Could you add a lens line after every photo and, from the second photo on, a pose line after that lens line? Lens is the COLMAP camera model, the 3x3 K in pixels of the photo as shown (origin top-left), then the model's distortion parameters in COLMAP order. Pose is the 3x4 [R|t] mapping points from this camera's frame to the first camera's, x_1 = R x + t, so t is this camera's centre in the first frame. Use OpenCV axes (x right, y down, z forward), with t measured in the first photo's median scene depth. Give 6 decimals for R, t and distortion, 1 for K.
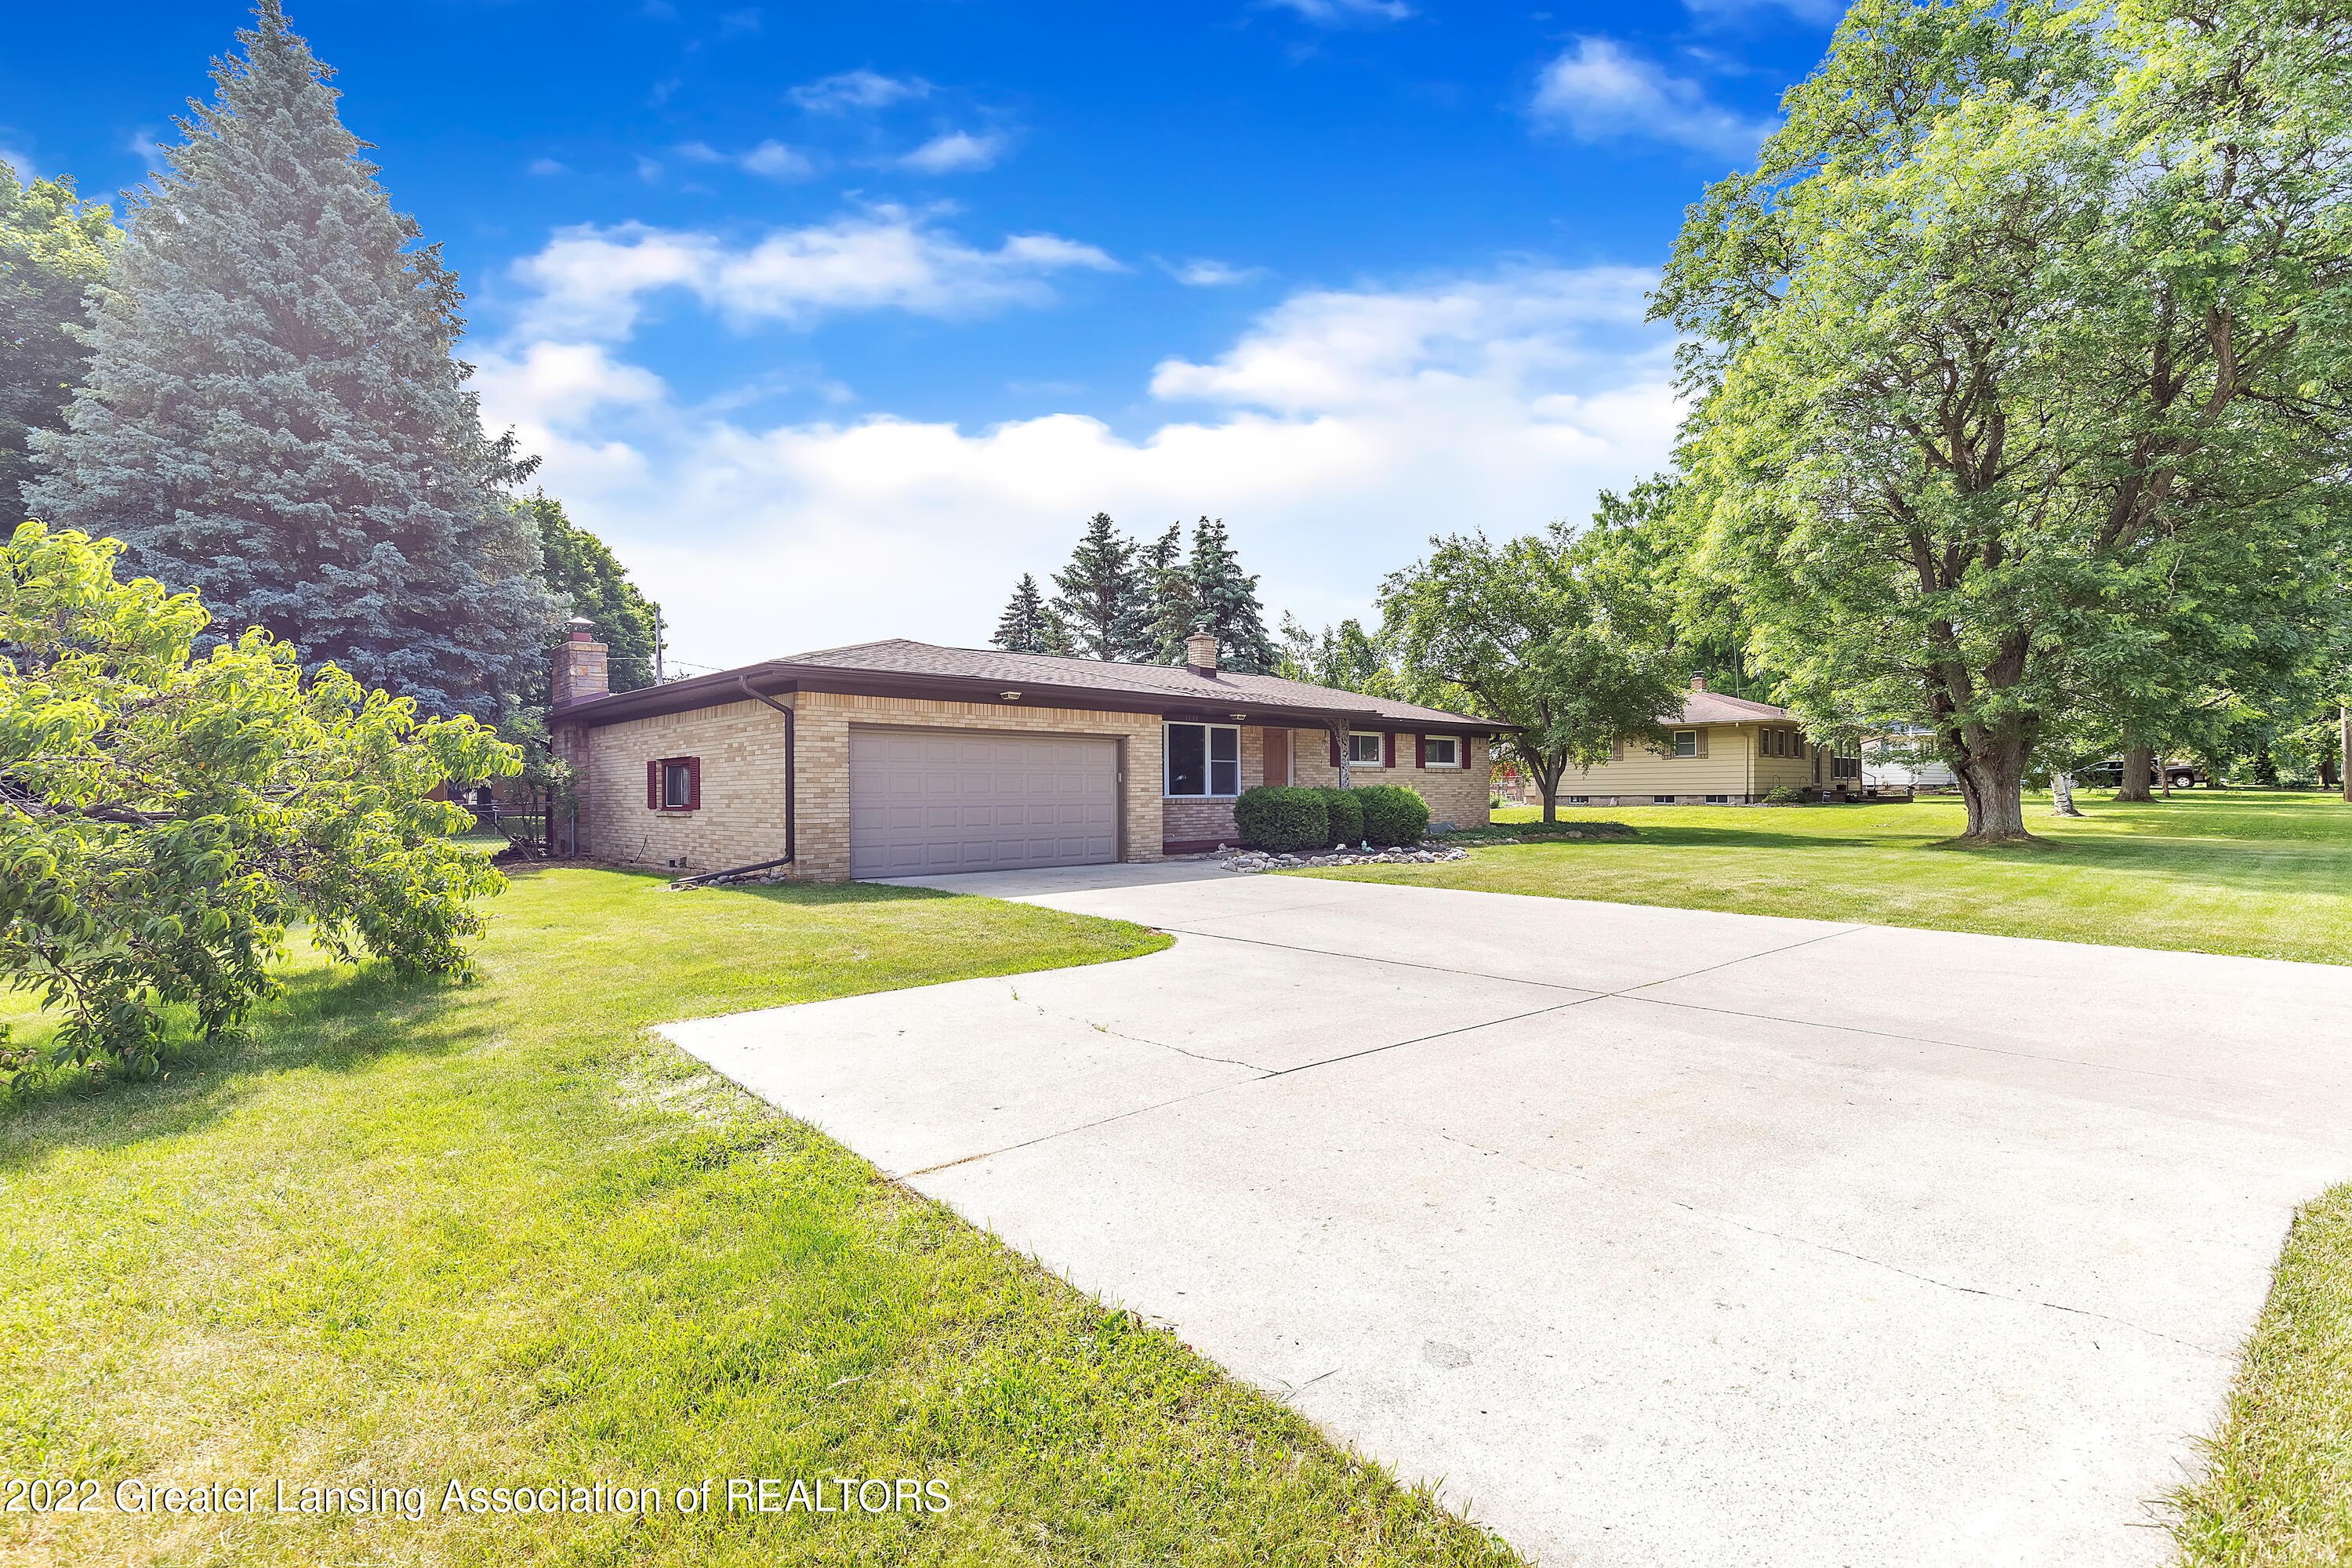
lens RADIAL K [[1099.5, 0, 1176.0], [0, 1099.5, 784.0], [0, 0, 1]] dist [0.020540, 0.000480]
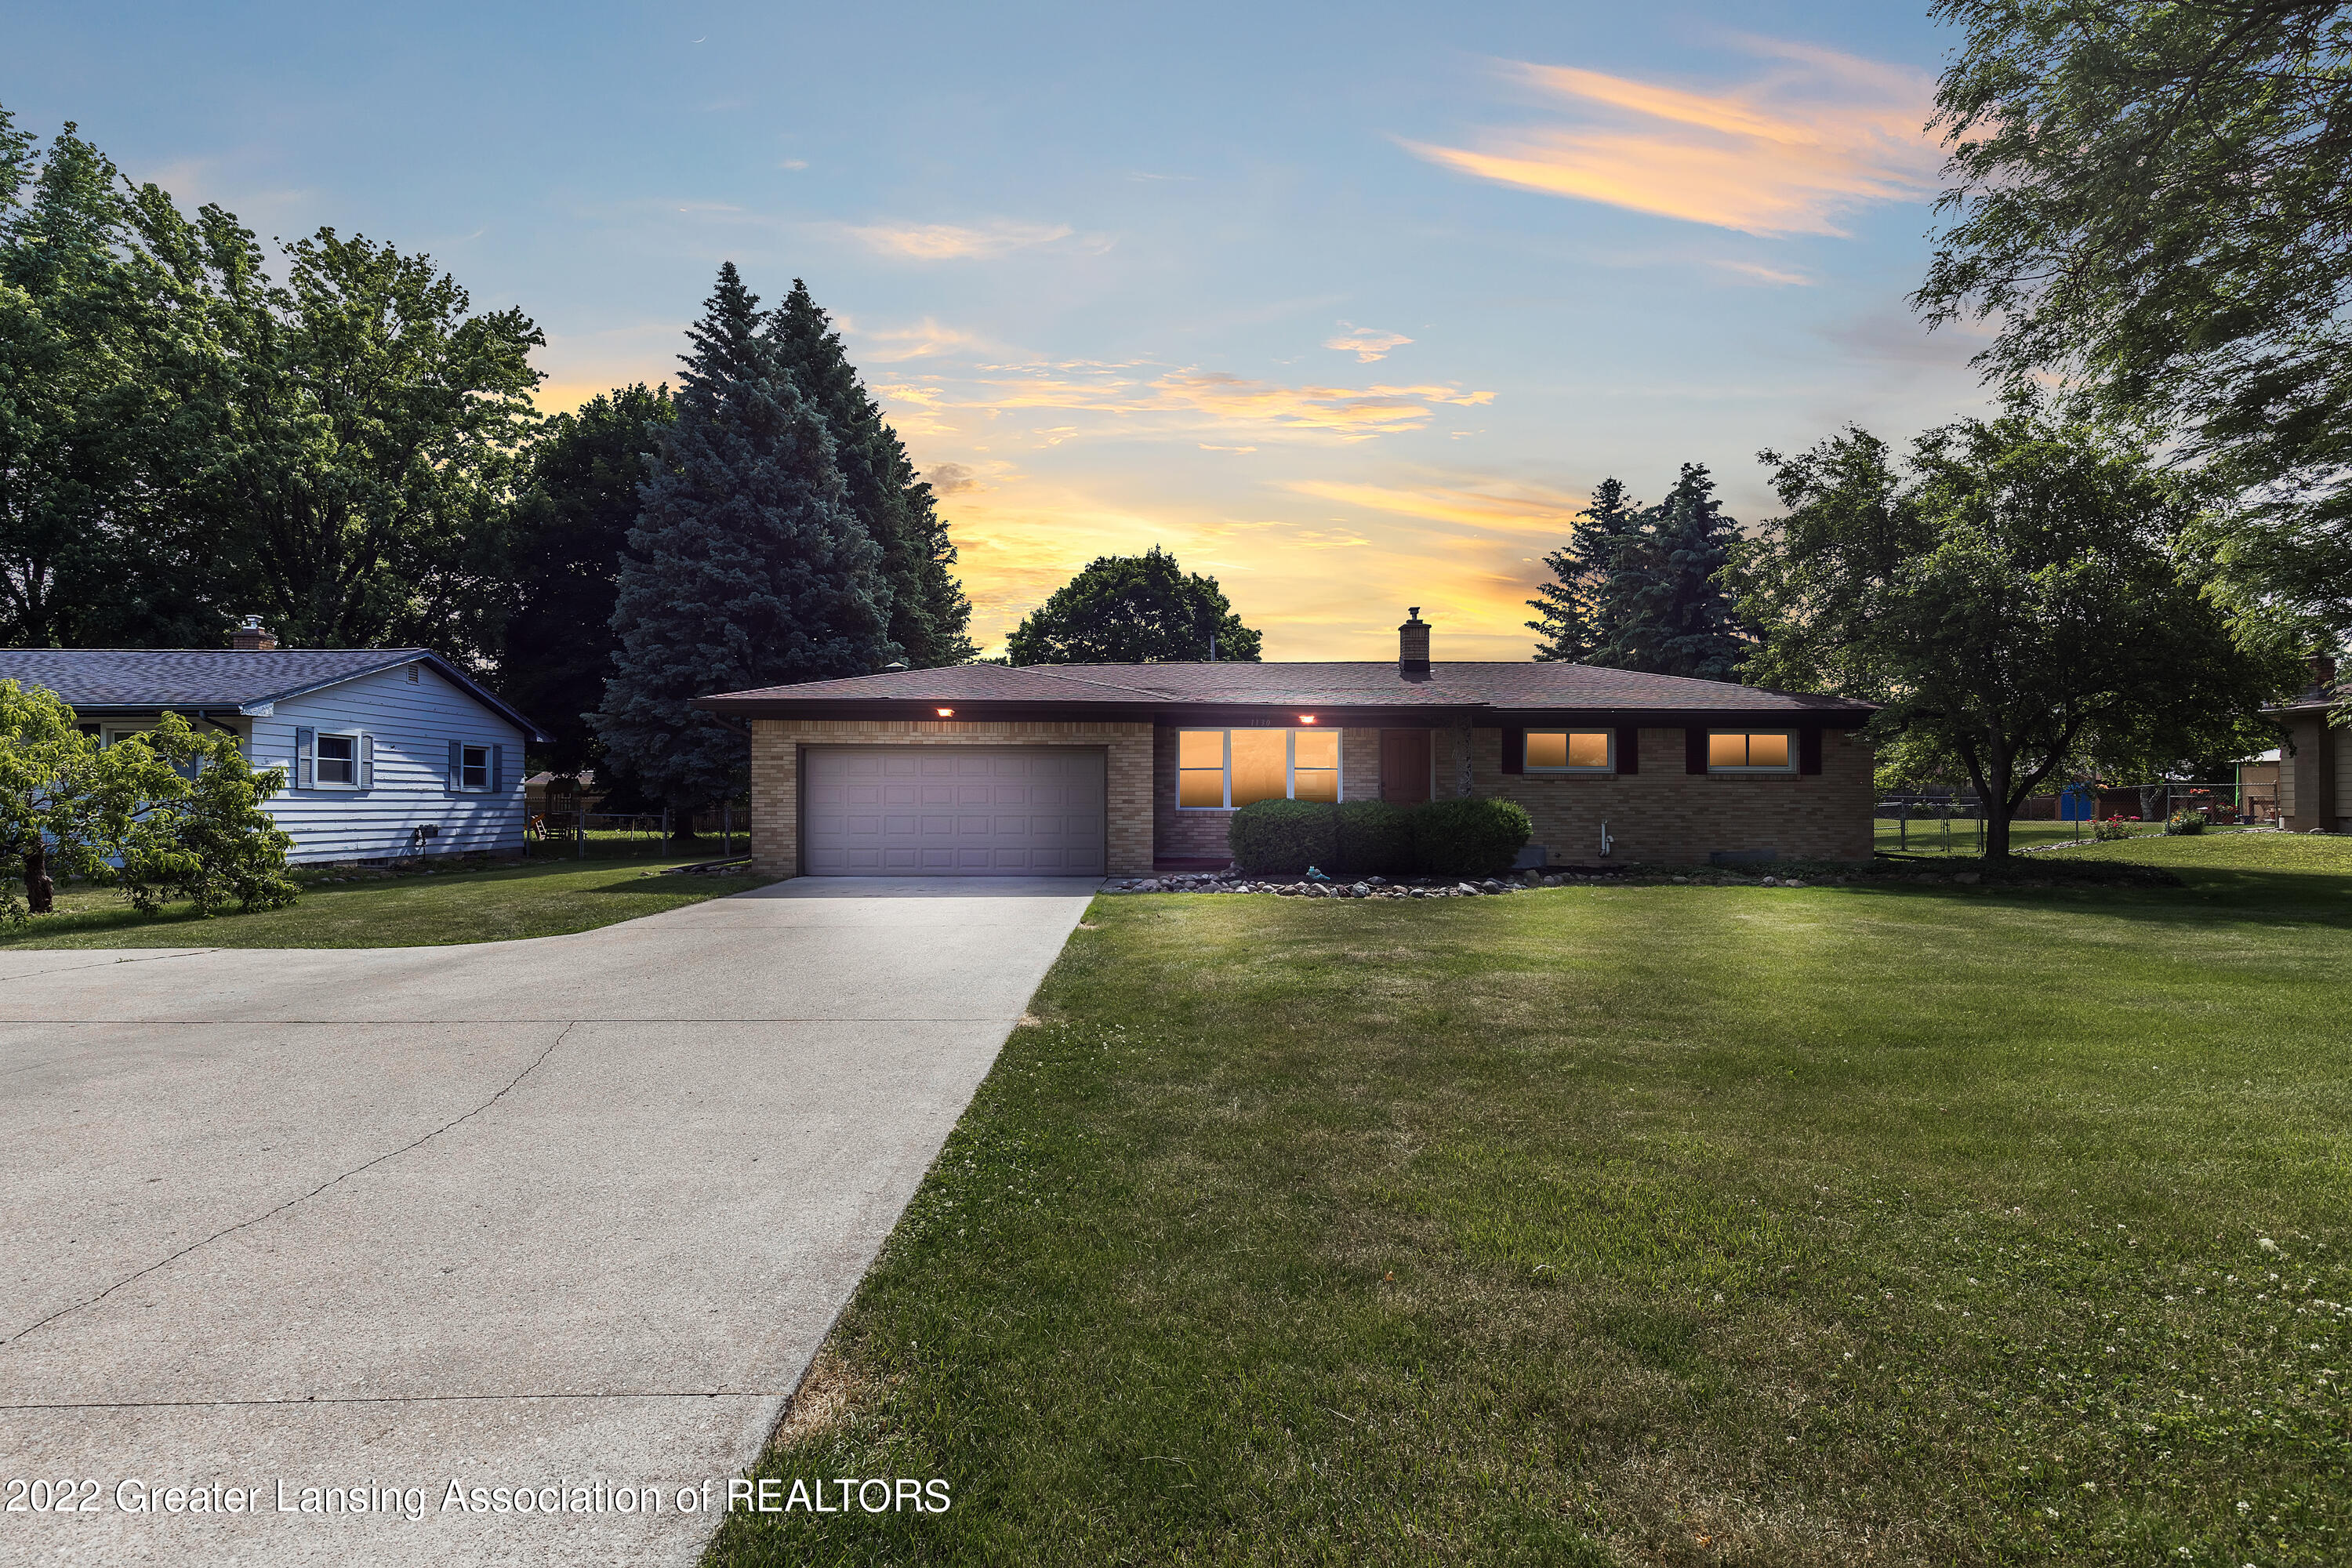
lens RADIAL K [[1111.9, 0, 1183.0], [0, 1111.9, 794.8], [0, 0, 1]] dist [0.034288, 0.000025]
pose [[0.745394, 0.002183, -0.666621, 0.583503], [-0.000658, 0.999997, 0.002538, -0.002984], [0.666624, -0.001453, 0.745392, 0.269906]]
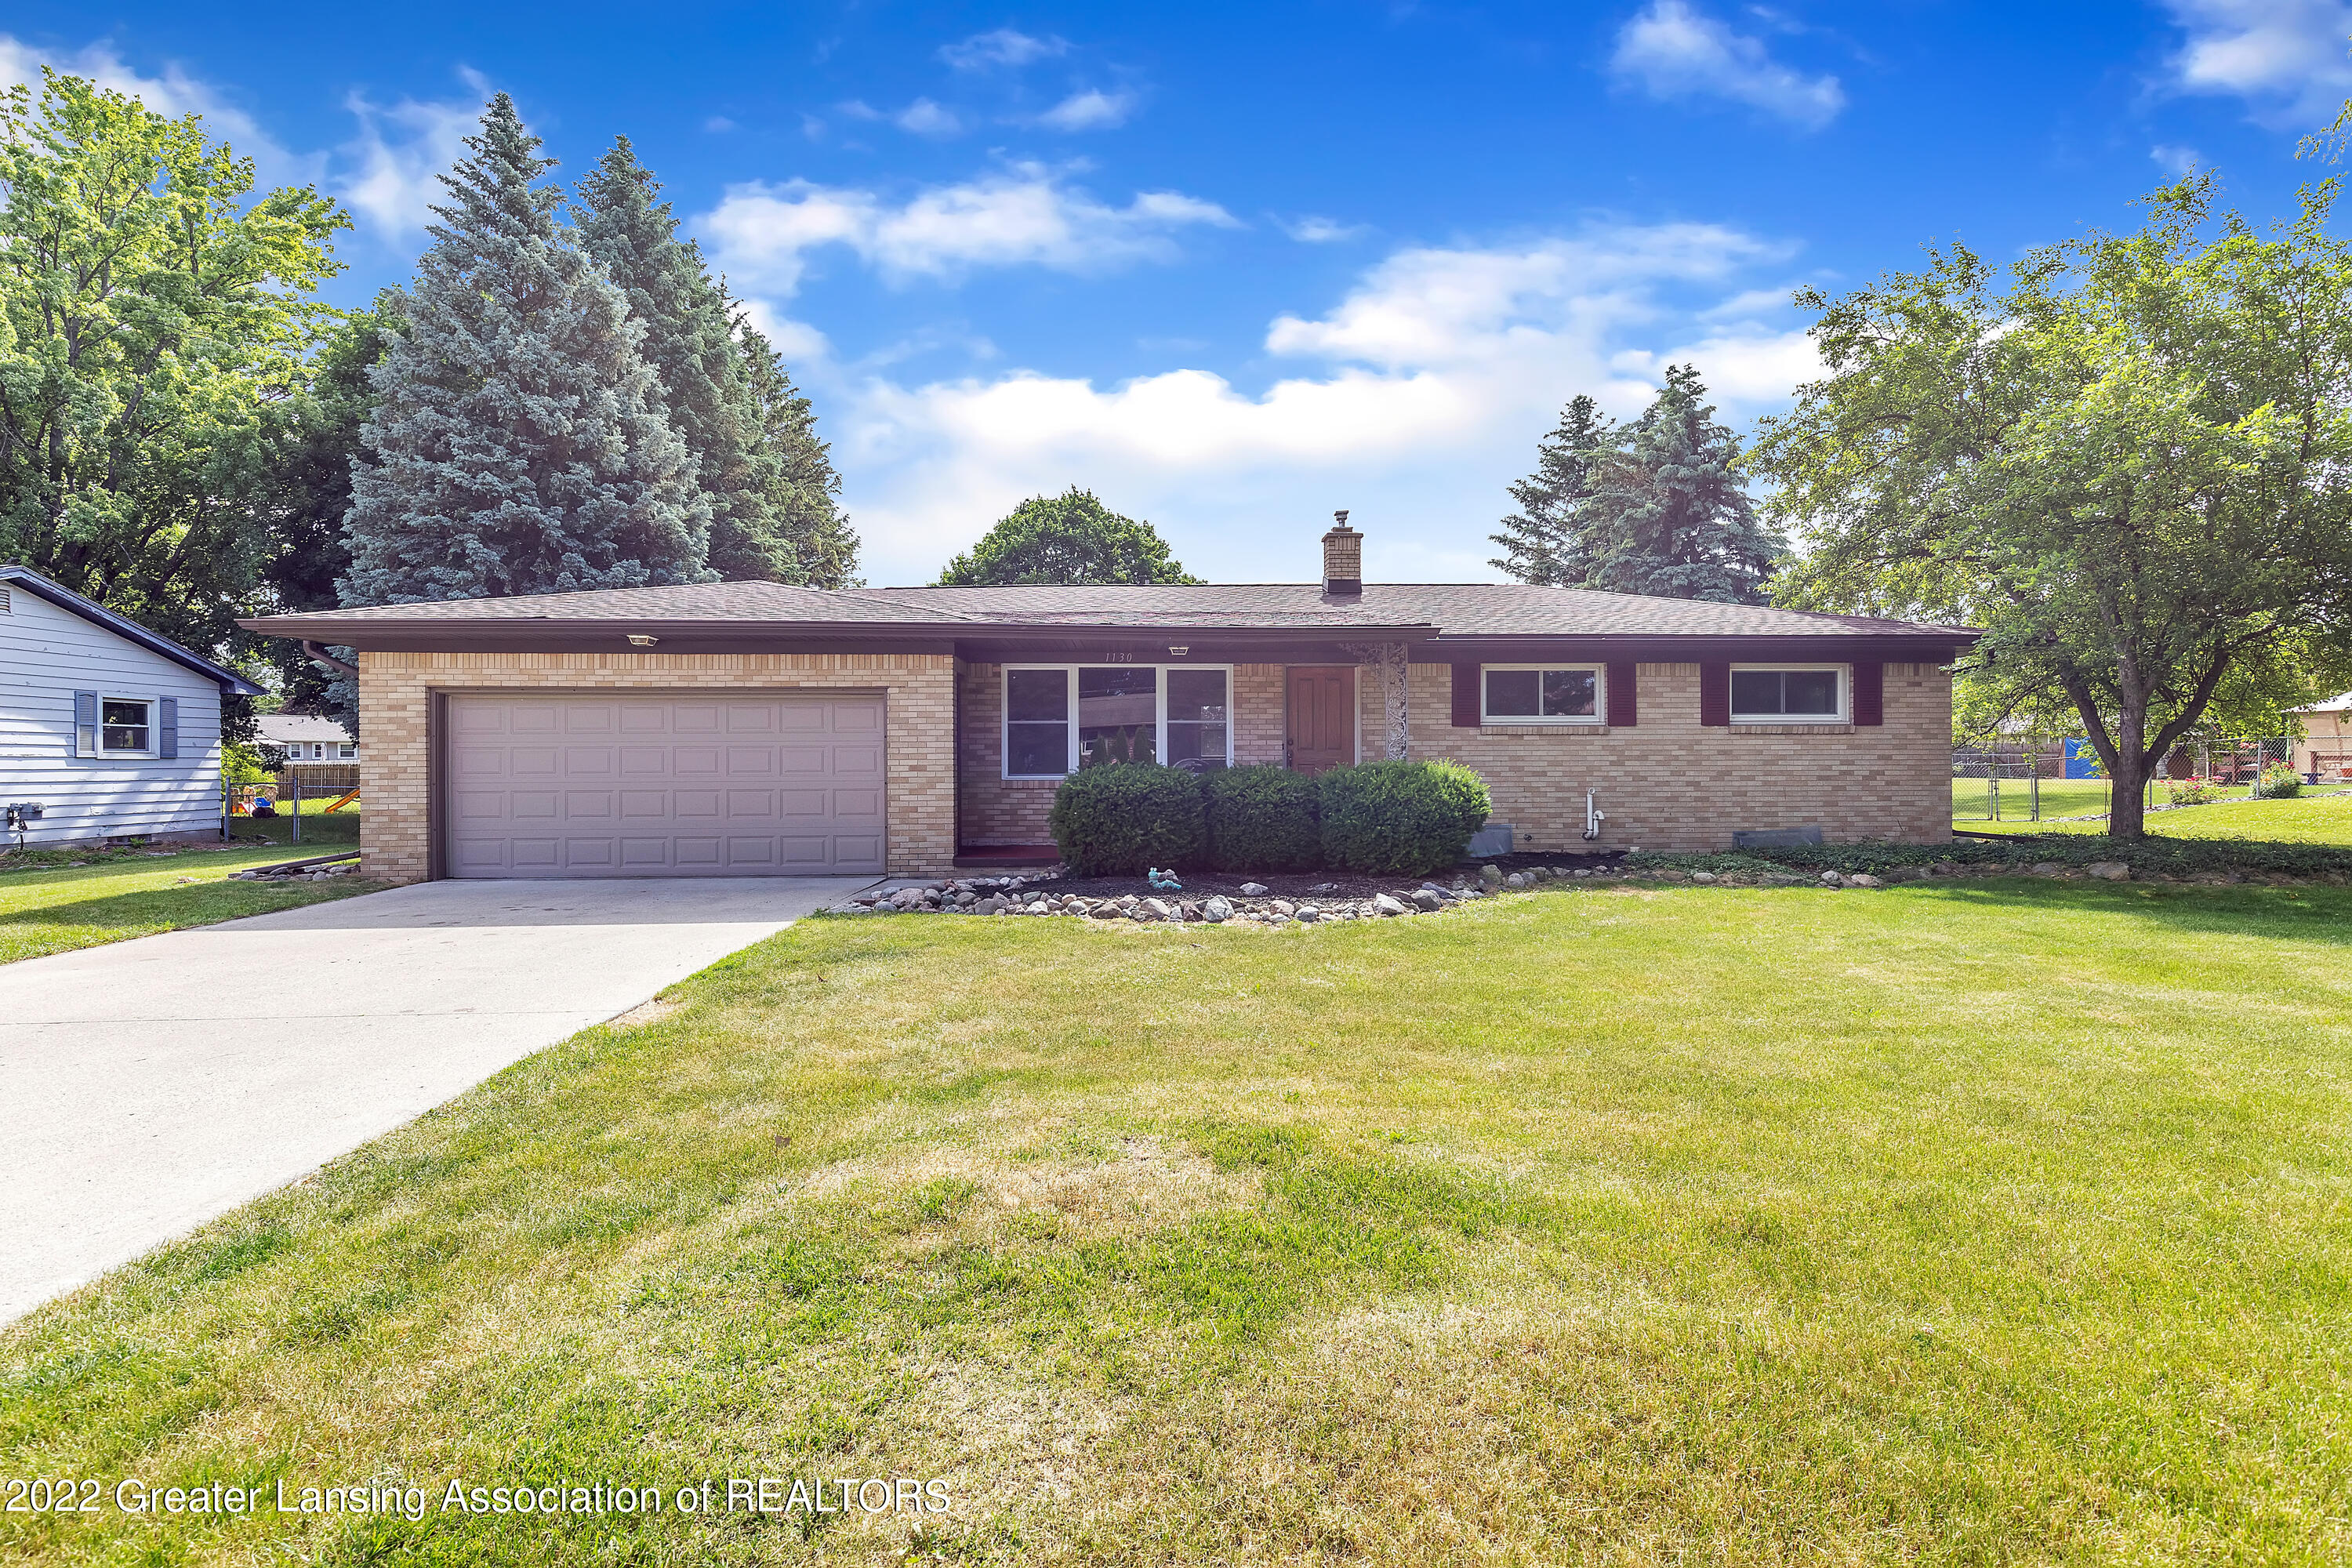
lens RADIAL K [[1099.5, 0, 1176.0], [0, 1099.5, 784.0], [0, 0, 1]] dist [0.020540, 0.000480]
pose [[0.758618, 0.014344, -0.651378, 0.469955], [0.005031, 0.999599, 0.027871, -0.002874], [0.651516, -0.024420, 0.758242, 0.525094]]
